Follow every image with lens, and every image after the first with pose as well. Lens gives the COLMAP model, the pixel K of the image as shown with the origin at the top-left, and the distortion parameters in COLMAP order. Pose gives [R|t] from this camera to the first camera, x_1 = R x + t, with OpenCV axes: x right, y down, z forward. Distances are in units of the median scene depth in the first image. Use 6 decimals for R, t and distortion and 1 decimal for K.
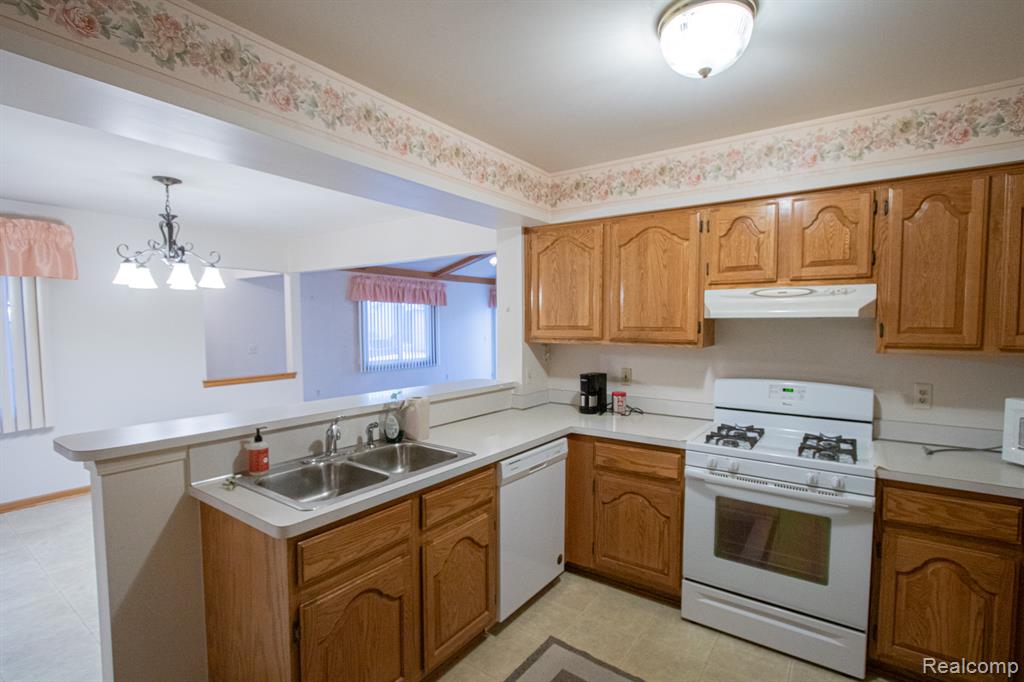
lens RADIAL K [[489.6, 0, 501.3], [0, 489.6, 346.3], [0, 0, 1]] dist [-0.010298, 0.002417]
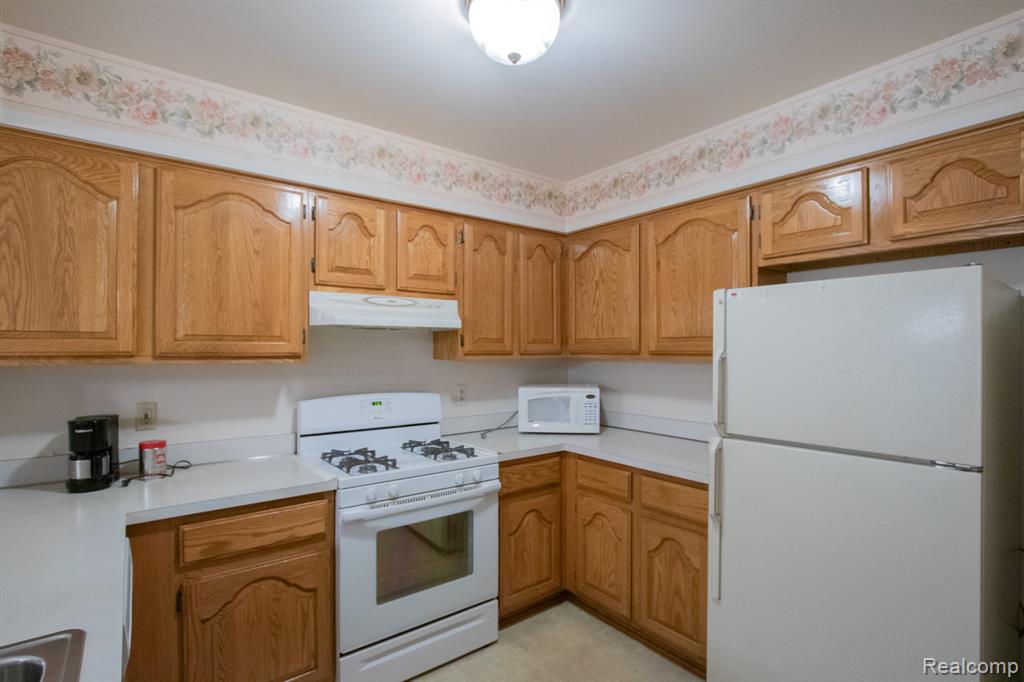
lens RADIAL K [[489.6, 0, 526.8], [0, 489.6, 351.9], [0, 0, 1]] dist [-0.010298, 0.002417]
pose [[0.273691, 0.000053, 0.961818, -0.285168], [0.052711, 0.998496, -0.015054, 0.018891], [-0.960372, 0.054818, 0.273277, 0.472680]]
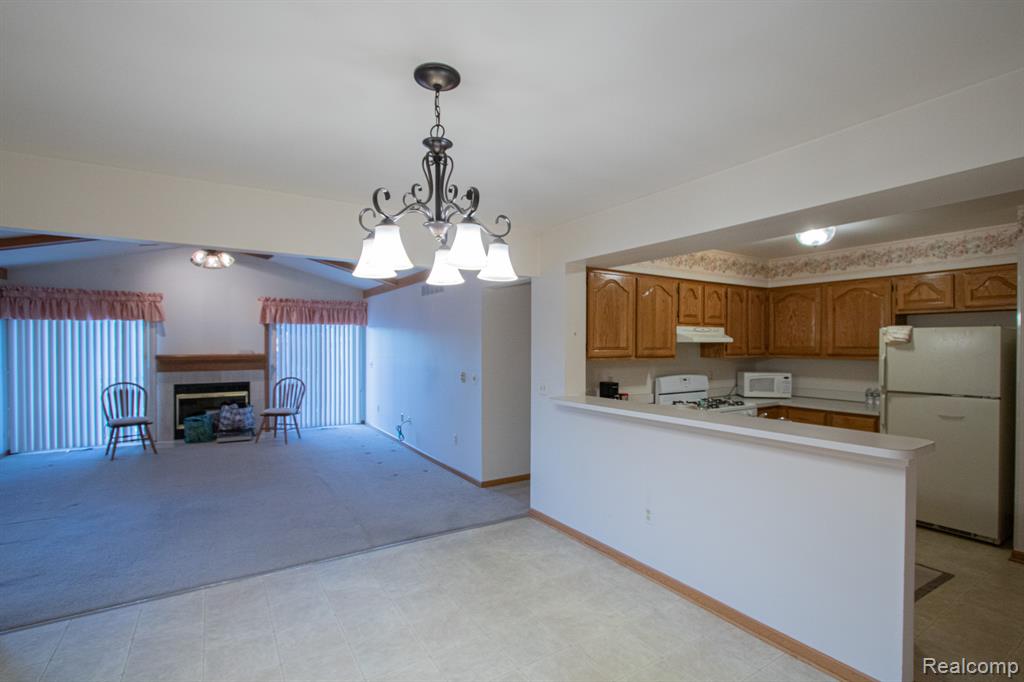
lens RADIAL K [[489.6, 0, 512.7], [0, 489.6, 350.1], [0, 0, 1]] dist [-0.010298, 0.002417]
pose [[0.367204, -0.005373, 0.930125, -1.557330], [0.050136, 0.998644, -0.014025, -0.036857], [-0.928788, 0.051783, 0.366975, 0.976331]]
